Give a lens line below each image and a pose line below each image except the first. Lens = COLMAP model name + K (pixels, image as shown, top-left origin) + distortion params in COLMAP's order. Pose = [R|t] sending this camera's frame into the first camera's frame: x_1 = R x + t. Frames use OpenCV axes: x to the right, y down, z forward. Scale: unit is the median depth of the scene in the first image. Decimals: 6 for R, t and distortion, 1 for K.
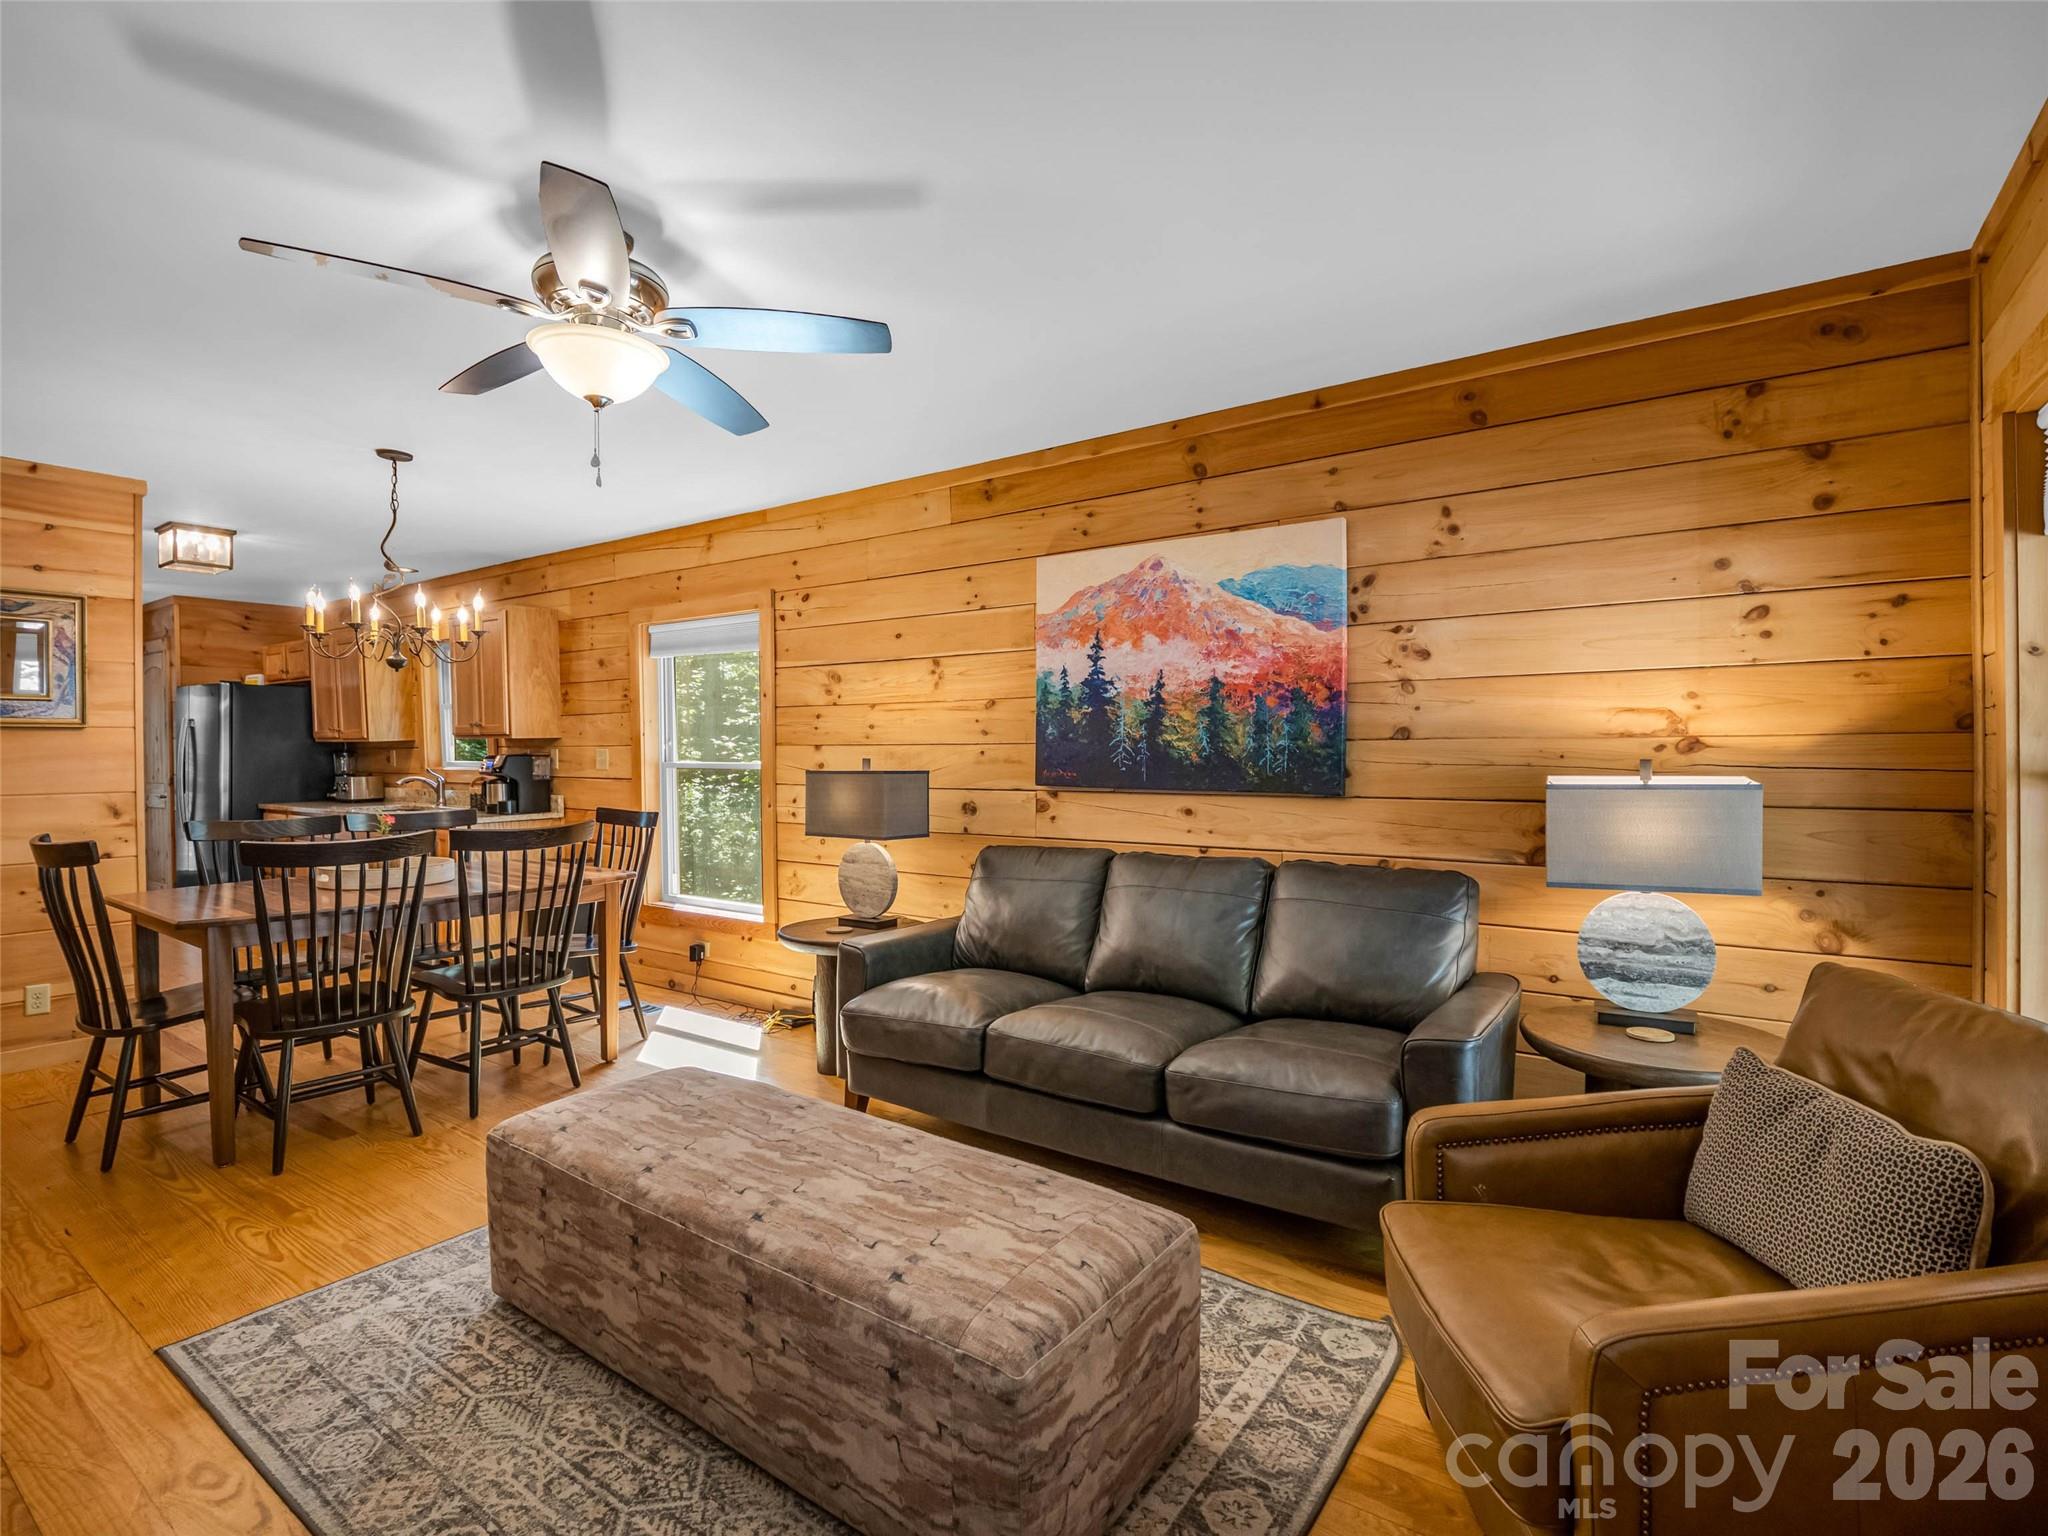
lens RADIAL K [[990.8, 0, 1017.9], [0, 990.8, 766.6], [0, 0, 1]] dist [-0.008108, -0.006601]
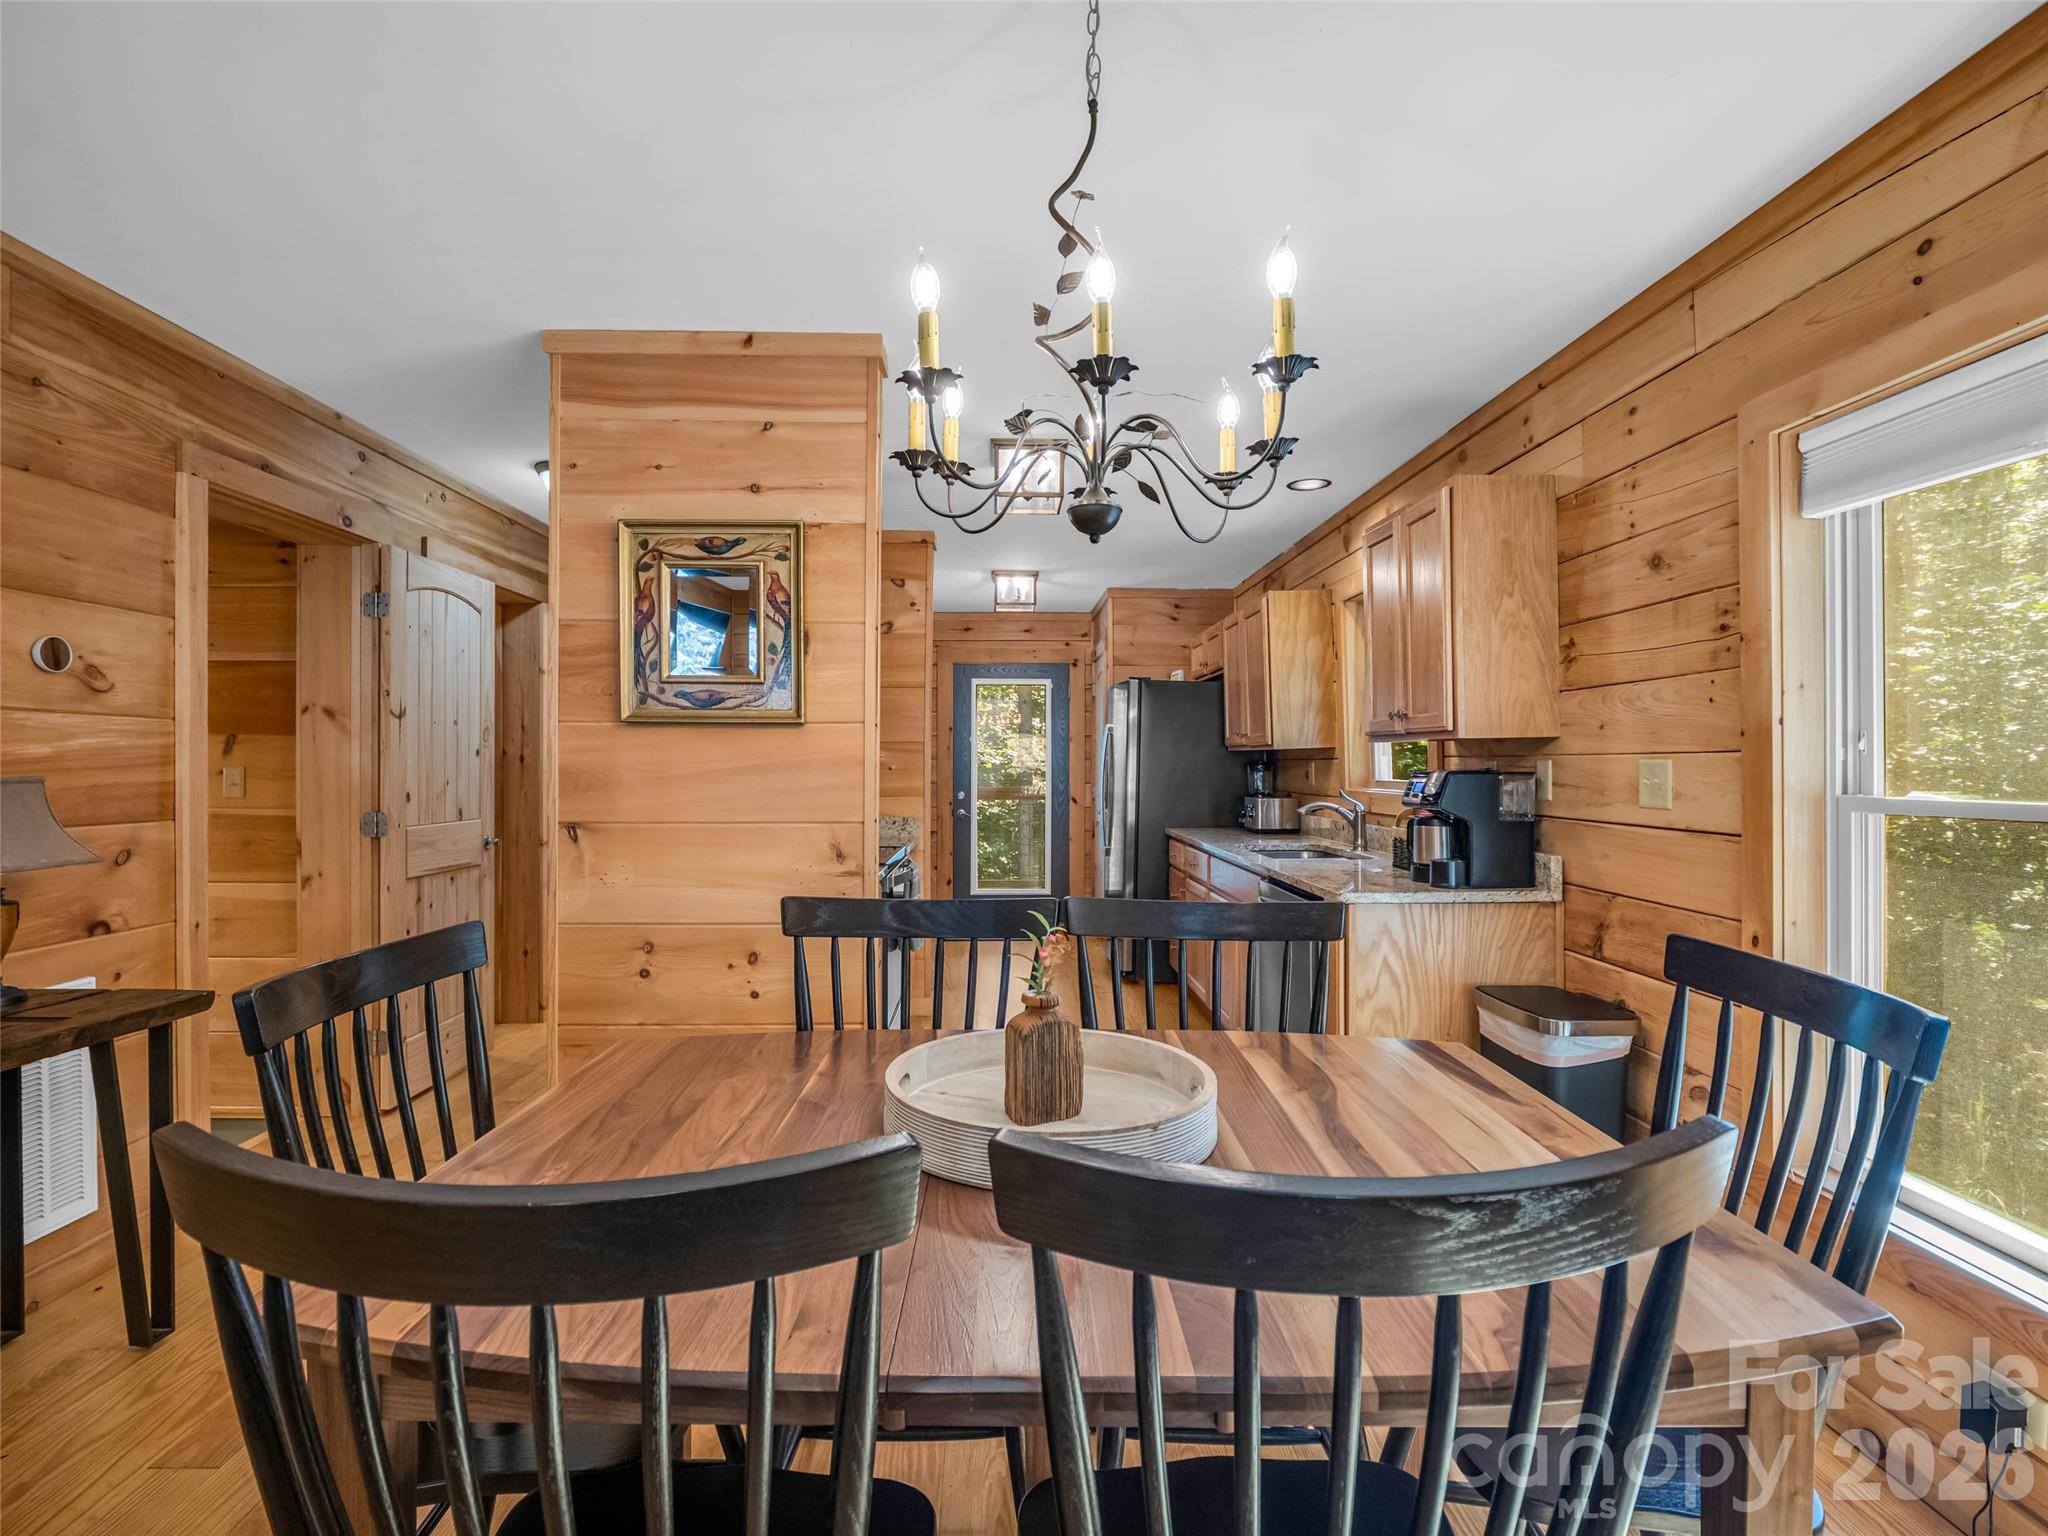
lens RADIAL K [[990.8, 0, 1017.9], [0, 990.8, 766.6], [0, 0, 1]] dist [-0.008108, -0.006601]
pose [[0.594751, 0.006895, -0.803880, -0.328581], [-0.018850, 0.999808, -0.005371, -0.009914], [0.803689, 0.018347, 0.594767, 0.712245]]
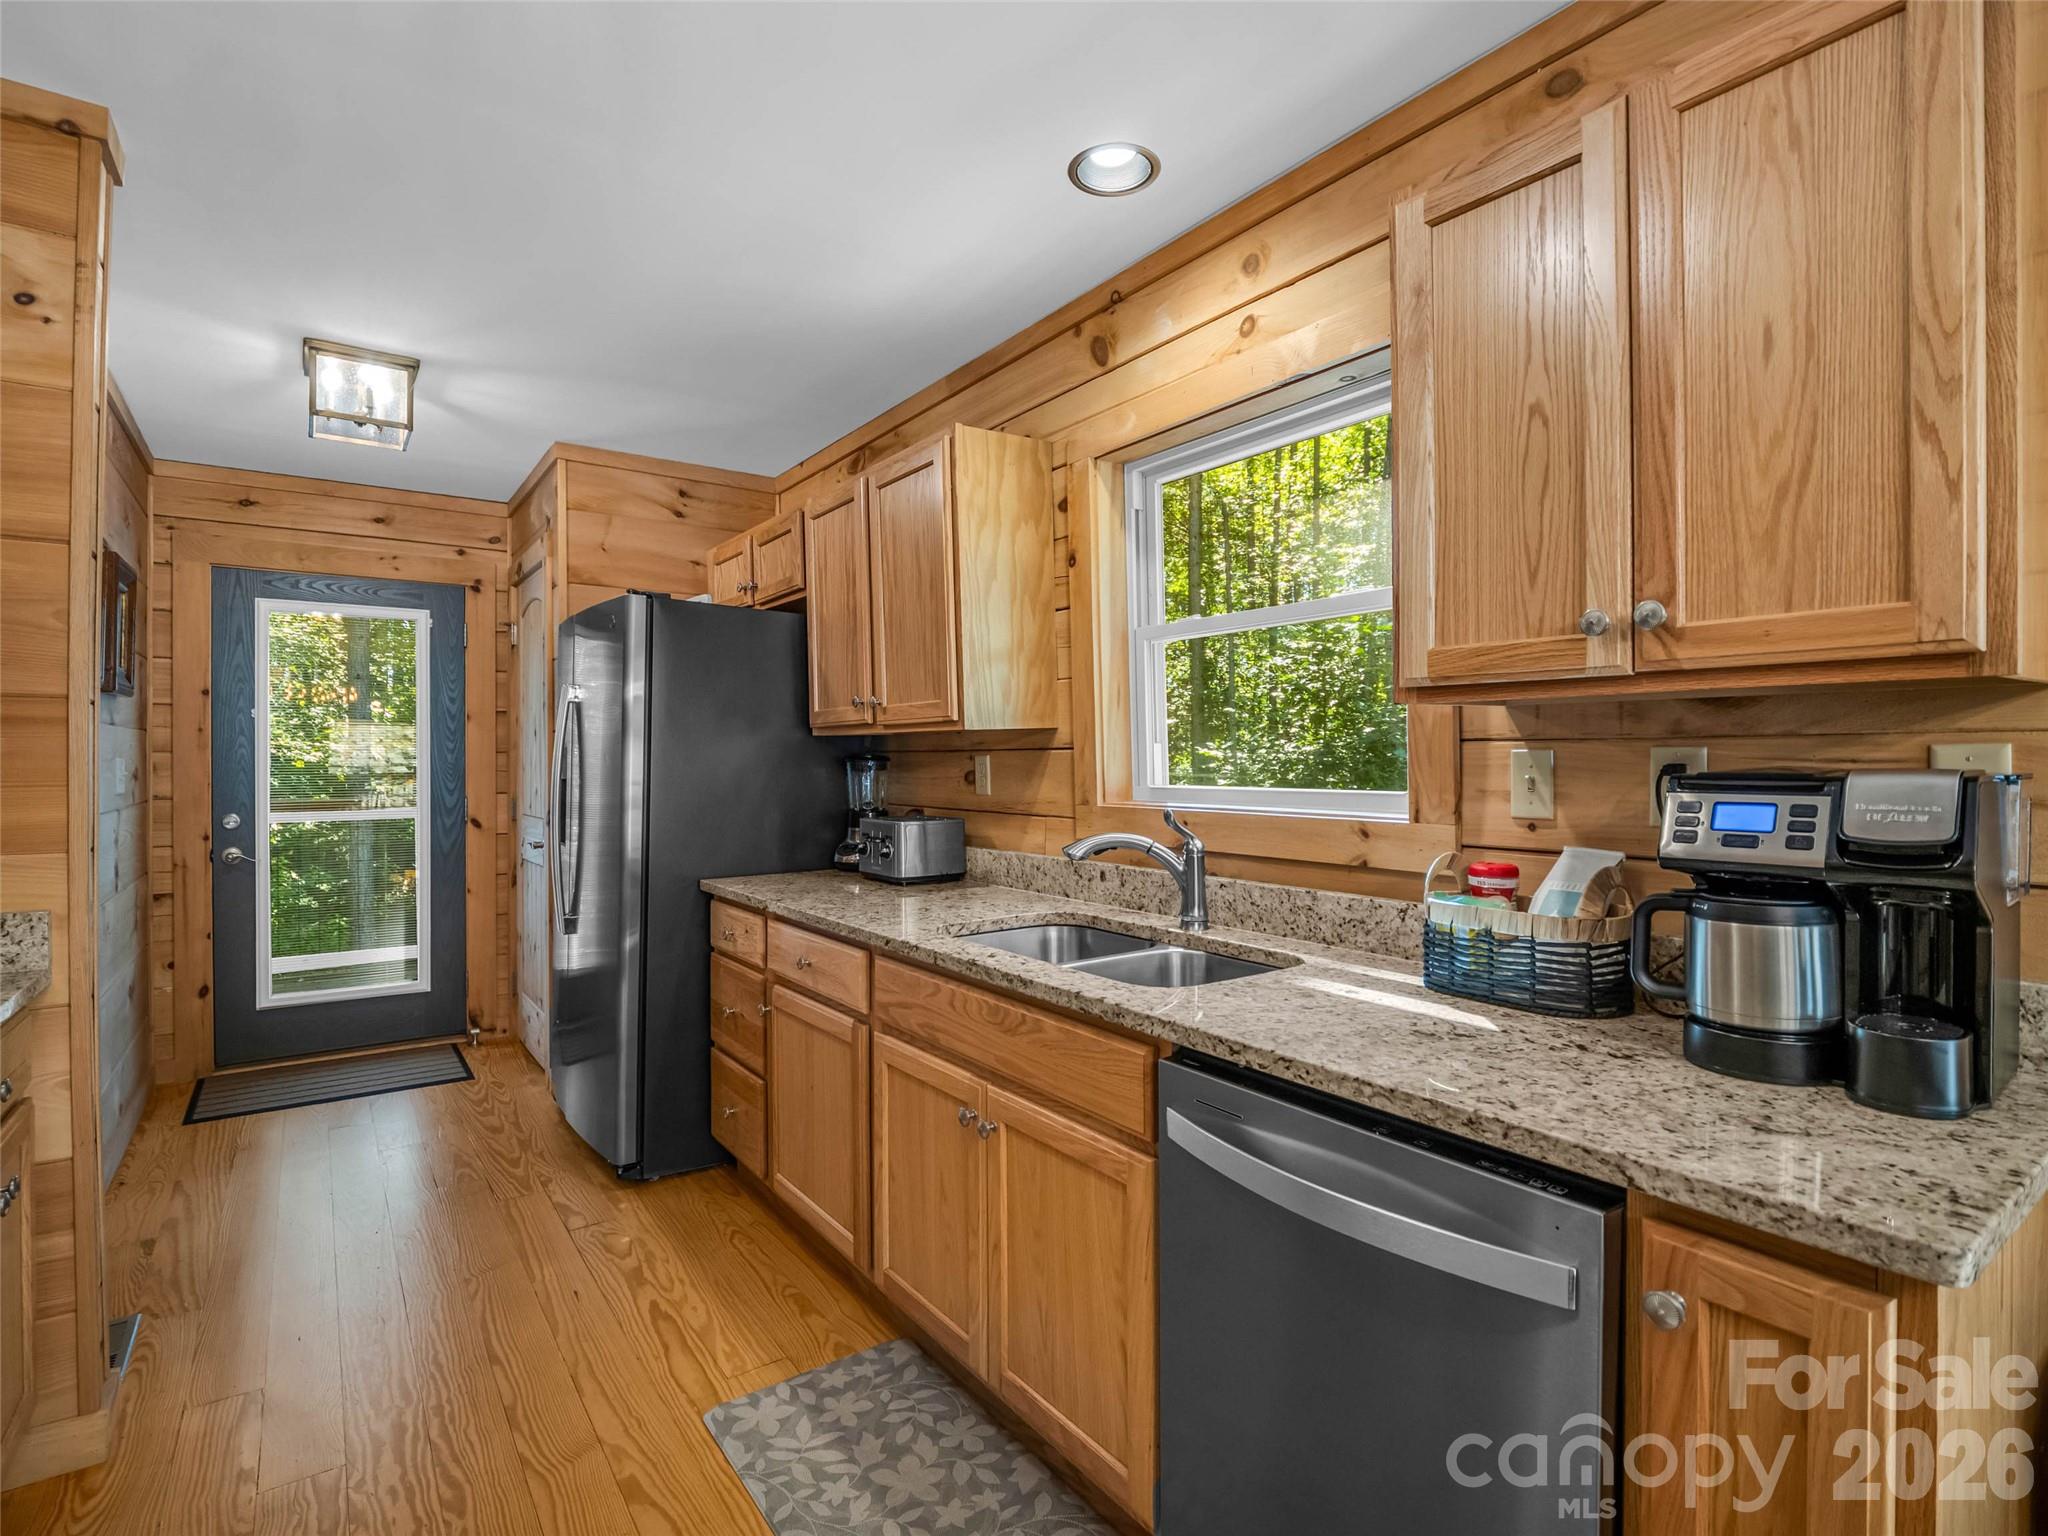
lens RADIAL K [[990.8, 0, 1017.9], [0, 990.8, 766.6], [0, 0, 1]] dist [-0.008108, -0.006601]
pose [[0.944854, 0.004817, -0.327457, -0.845888], [-0.008983, 0.999897, -0.011212, -0.013061], [0.327369, 0.013535, 0.944800, 1.076932]]
